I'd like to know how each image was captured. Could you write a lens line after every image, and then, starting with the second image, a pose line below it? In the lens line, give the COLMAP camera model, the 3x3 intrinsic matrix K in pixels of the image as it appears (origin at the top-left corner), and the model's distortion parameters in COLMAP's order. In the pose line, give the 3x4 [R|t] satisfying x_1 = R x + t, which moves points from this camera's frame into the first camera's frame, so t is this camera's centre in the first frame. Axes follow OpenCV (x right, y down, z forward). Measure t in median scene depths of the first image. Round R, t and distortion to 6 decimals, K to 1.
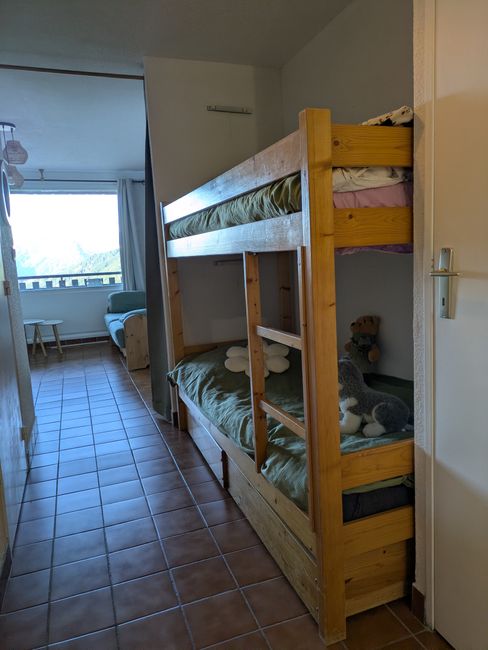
lens RADIAL K [[473.5, 0, 243.4], [0, 473.5, 325.8], [0, 0, 1]] dist [0.003272, 0.001041]
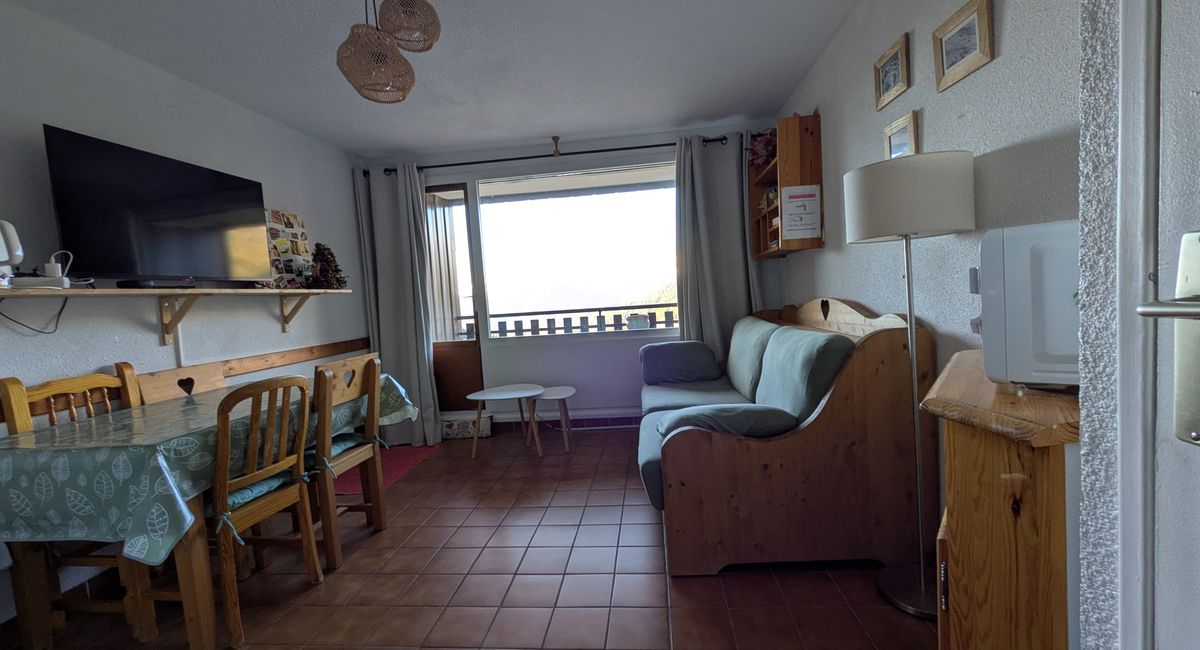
lens RADIAL K [[467.7, 0, 595.1], [0, 467.7, 327.6], [0, 0, 1]] dist [0.001176, 0.000038]
pose [[0.899052, 0.015577, -0.437565, -0.092970], [-0.043363, 0.997621, -0.053584, -0.045062], [0.435690, 0.067149, 0.897589, 0.414007]]
